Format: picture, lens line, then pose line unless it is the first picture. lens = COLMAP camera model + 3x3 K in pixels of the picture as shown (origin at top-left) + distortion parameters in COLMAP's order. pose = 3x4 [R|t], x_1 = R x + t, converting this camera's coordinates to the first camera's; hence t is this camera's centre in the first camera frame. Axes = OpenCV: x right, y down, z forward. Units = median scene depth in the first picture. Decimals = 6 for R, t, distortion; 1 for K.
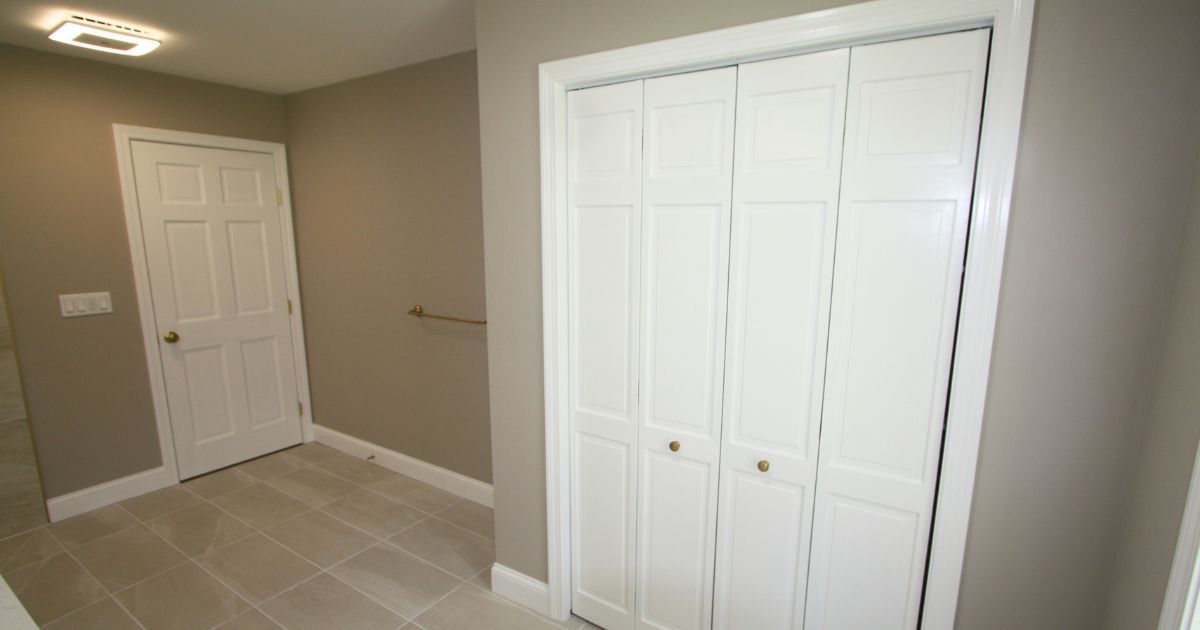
lens RADIAL K [[555.9, 0, 613.7], [0, 555.9, 329.2], [0, 0, 1]] dist [-0.012543, 0.001227]
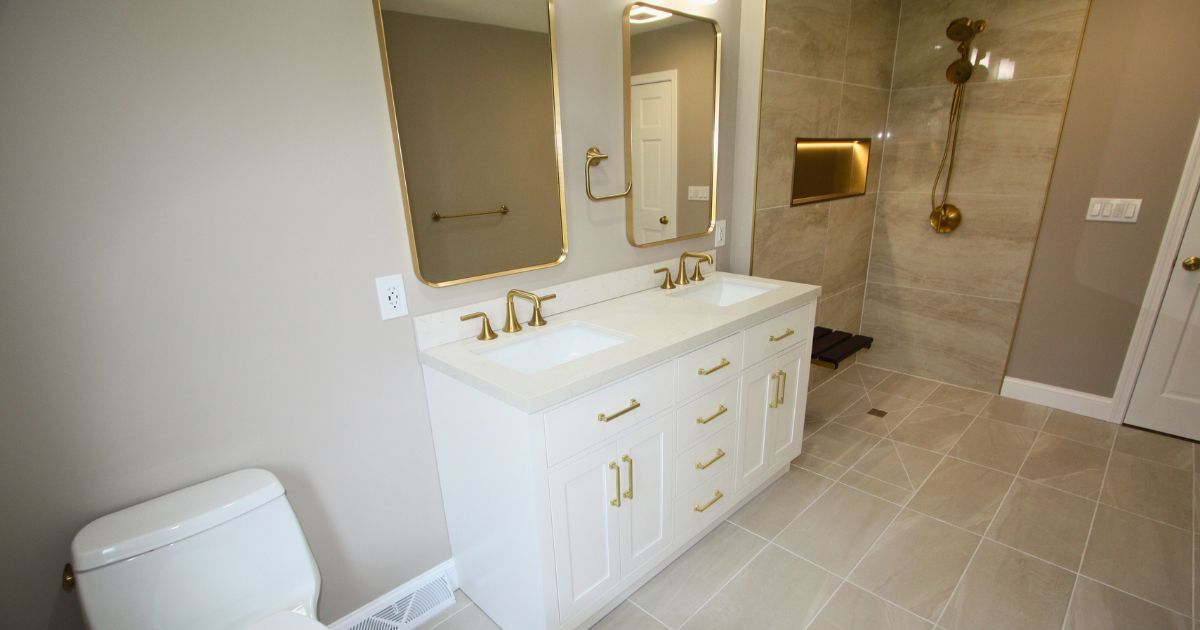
lens RADIAL K [[555.9, 0, 616.7], [0, 555.9, 362.2], [0, 0, 1]] dist [-0.012543, 0.001227]
pose [[-0.208529, 0.341670, -0.916394, 0.213570], [-0.155083, 0.913586, 0.375912, -0.030417], [0.965642, 0.220506, -0.137521, 0.365116]]
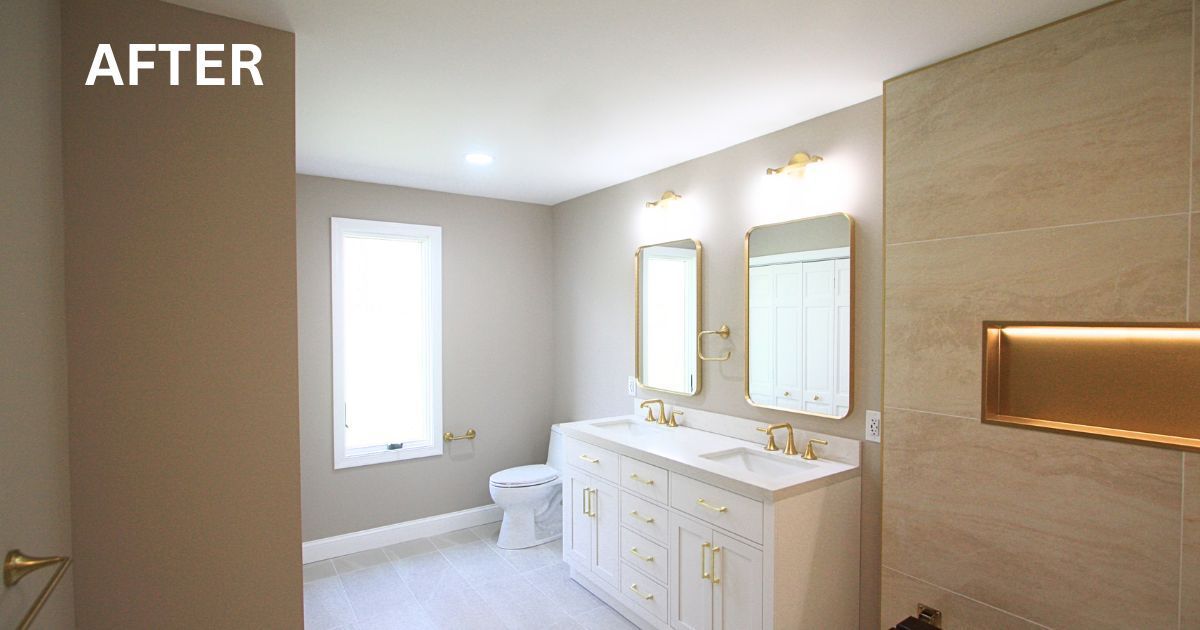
lens RADIAL K [[555.9, 0, 610.1], [0, 555.9, 329.4], [0, 0, 1]] dist [-0.012543, 0.001227]
pose [[-0.921600, -0.011545, 0.387968, -0.733447], [0.068732, 0.978907, 0.192400, -0.215844], [-0.382006, 0.203981, -0.901367, 1.188575]]
